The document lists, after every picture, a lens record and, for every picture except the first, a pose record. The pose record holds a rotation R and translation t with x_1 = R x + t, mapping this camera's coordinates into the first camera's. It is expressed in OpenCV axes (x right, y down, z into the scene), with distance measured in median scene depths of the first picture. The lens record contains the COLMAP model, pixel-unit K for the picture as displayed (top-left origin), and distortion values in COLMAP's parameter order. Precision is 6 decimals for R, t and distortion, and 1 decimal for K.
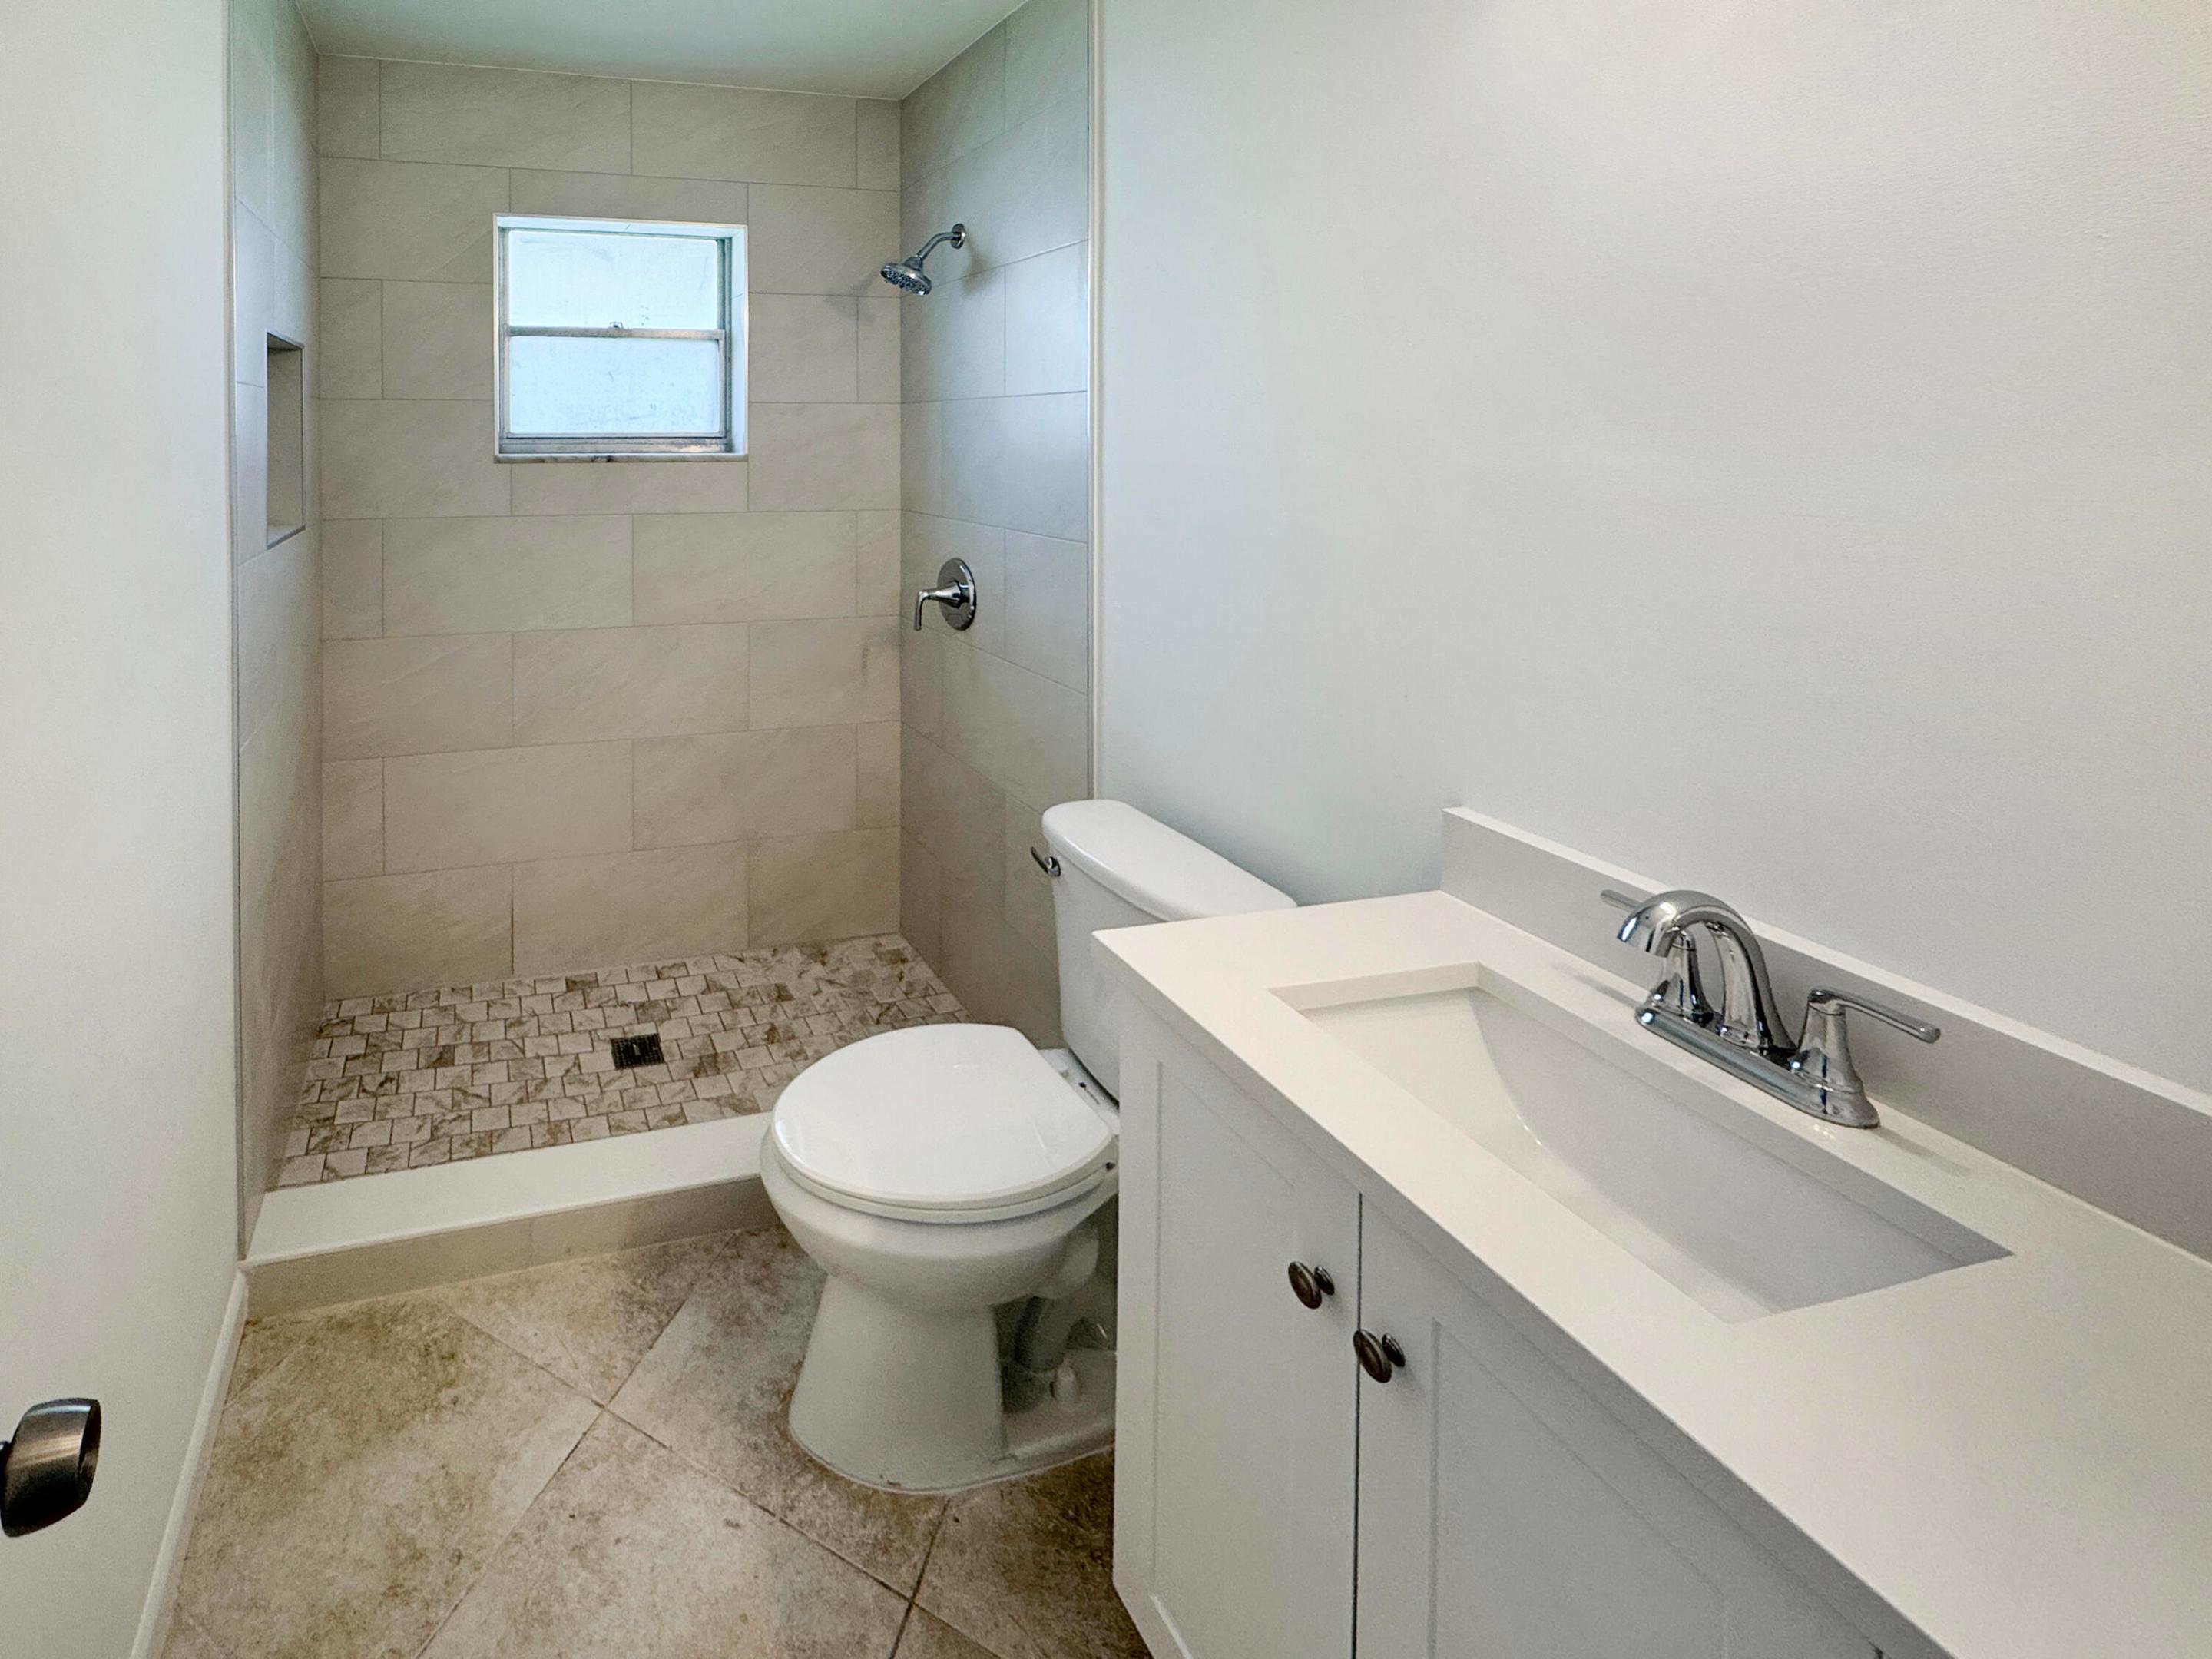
lens RADIAL K [[1316.4, 0, 1106.0], [0, 1316.4, 829.5], [0, 0, 1]] dist [-0.000510, -0.000401]
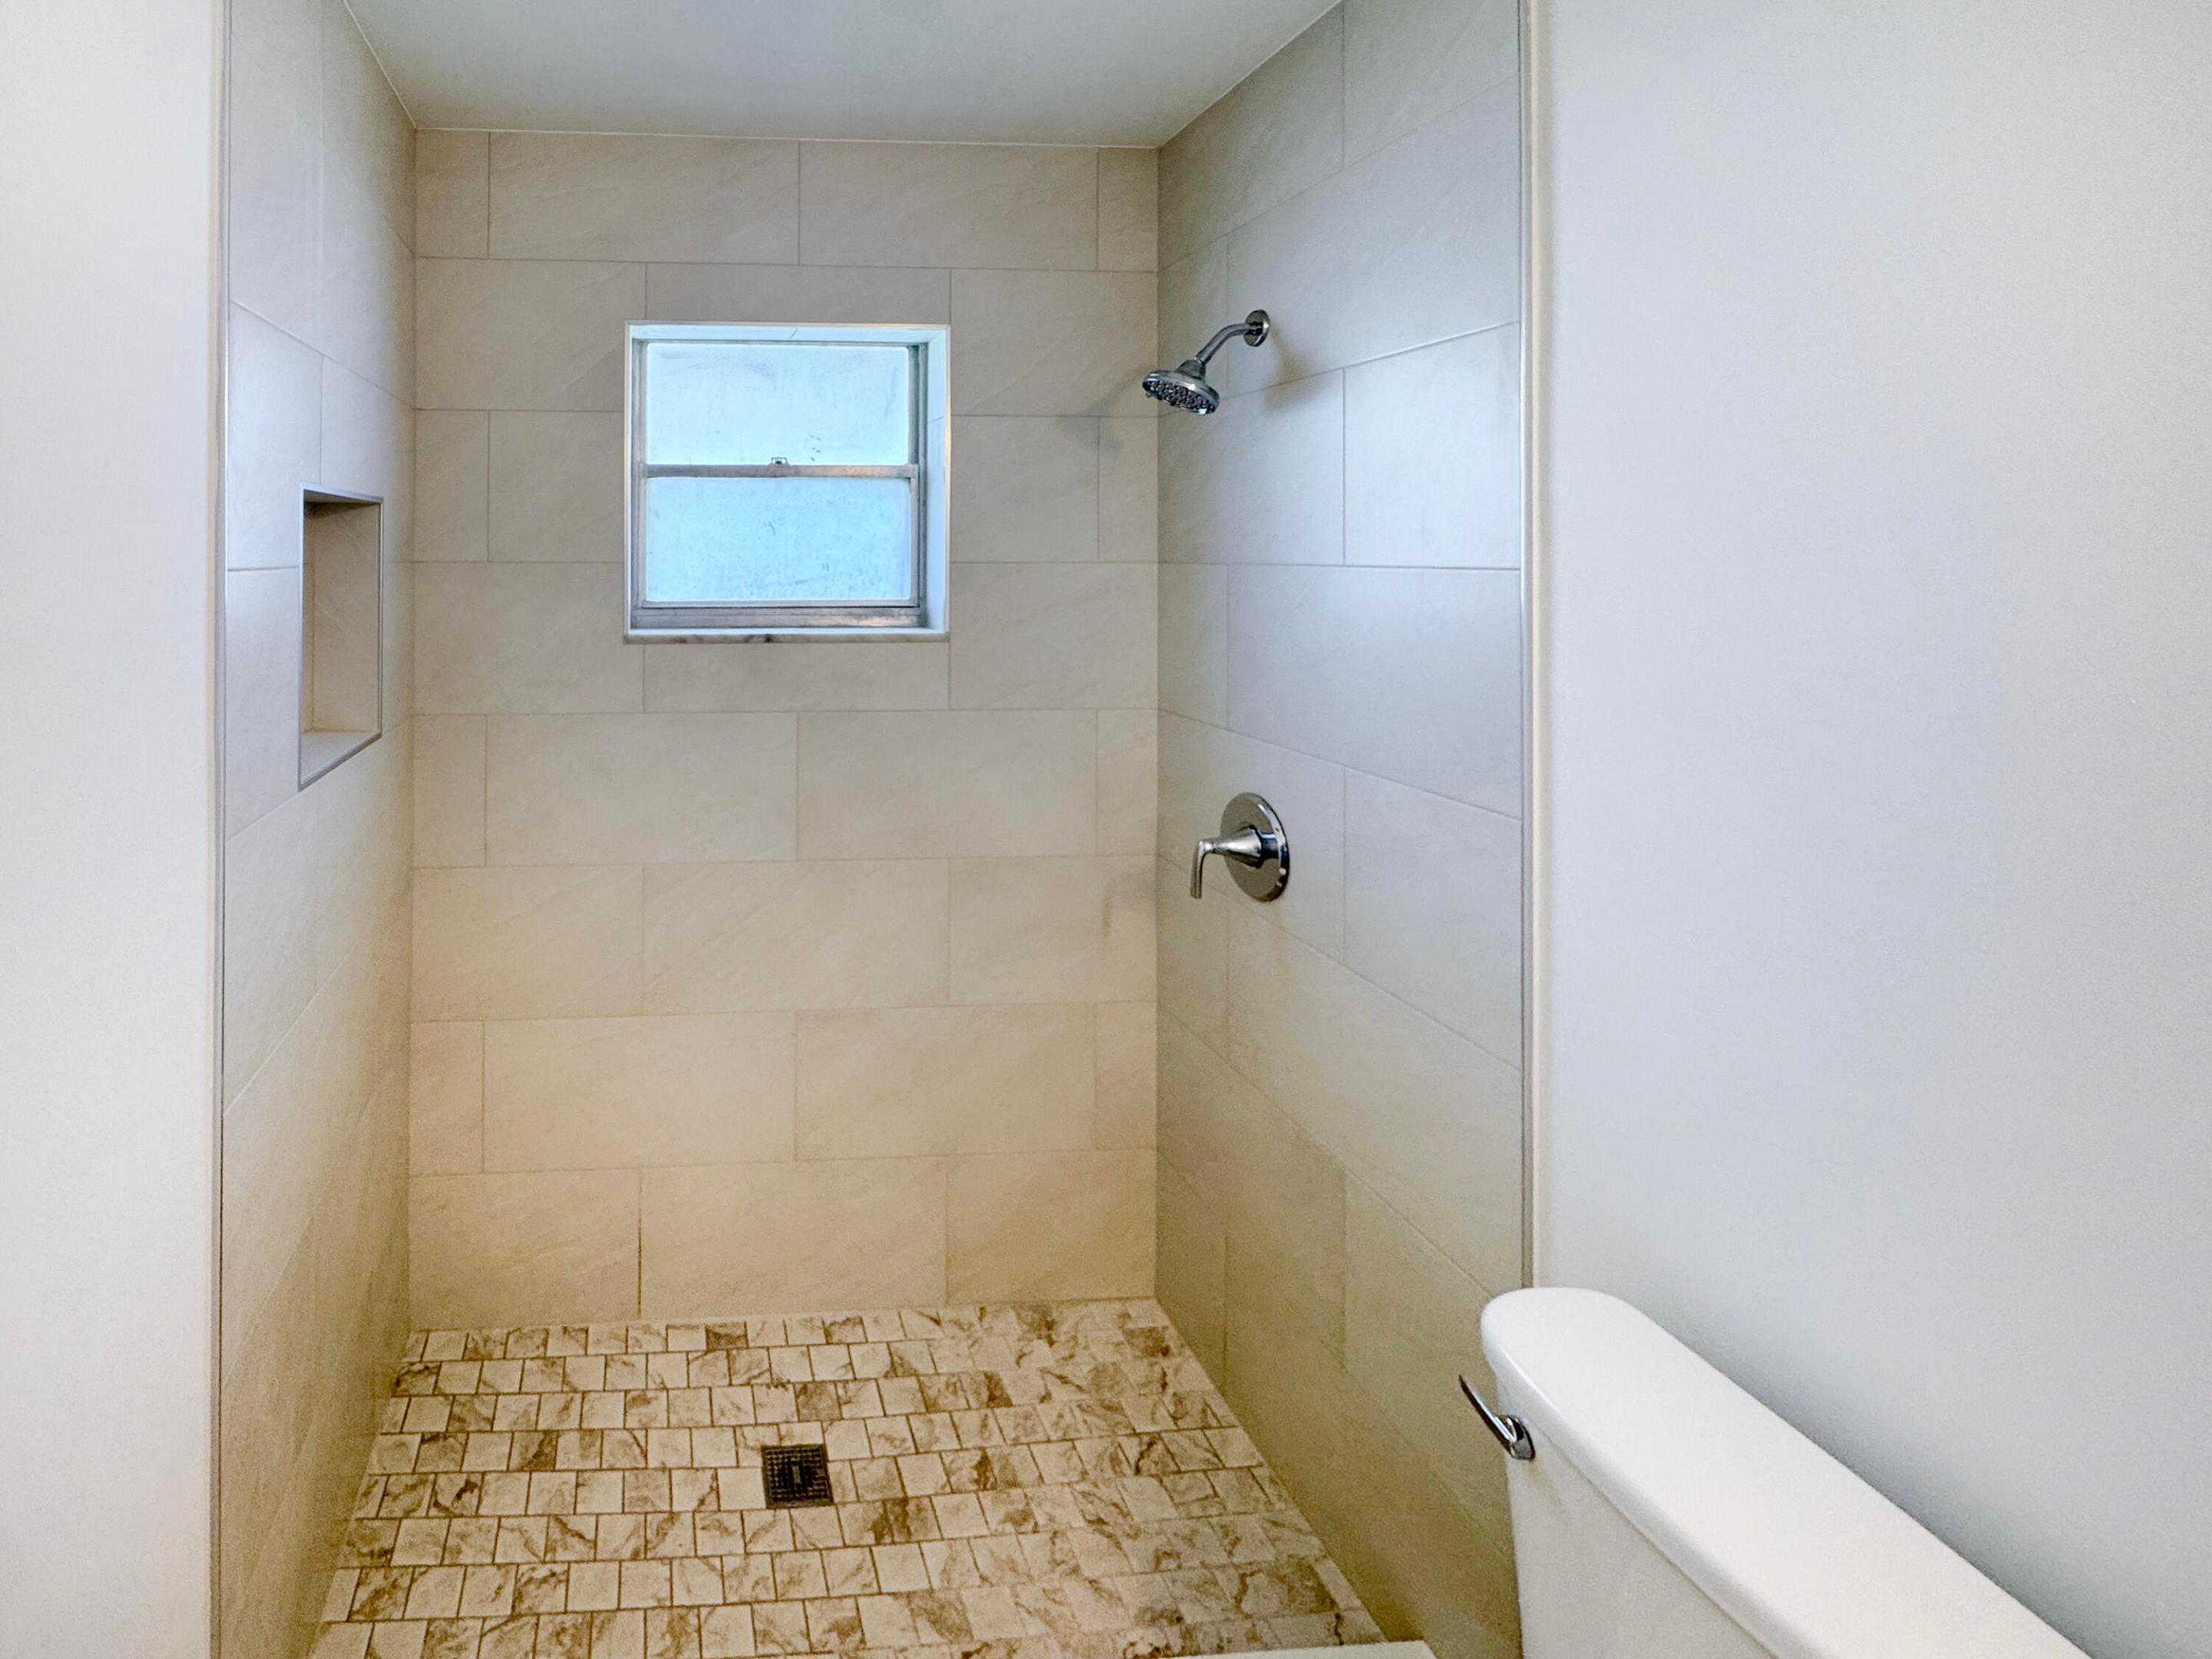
lens RADIAL K [[1024.6, 0, 1093.6], [0, 1024.6, 798.2], [0, 0, 1]] dist [0.000270, 0.000389]
pose [[0.996986, 0.003131, -0.077514, -0.149615], [-0.003985, 0.999933, -0.010870, -0.190491], [0.077475, 0.011146, 0.996932, 0.442768]]
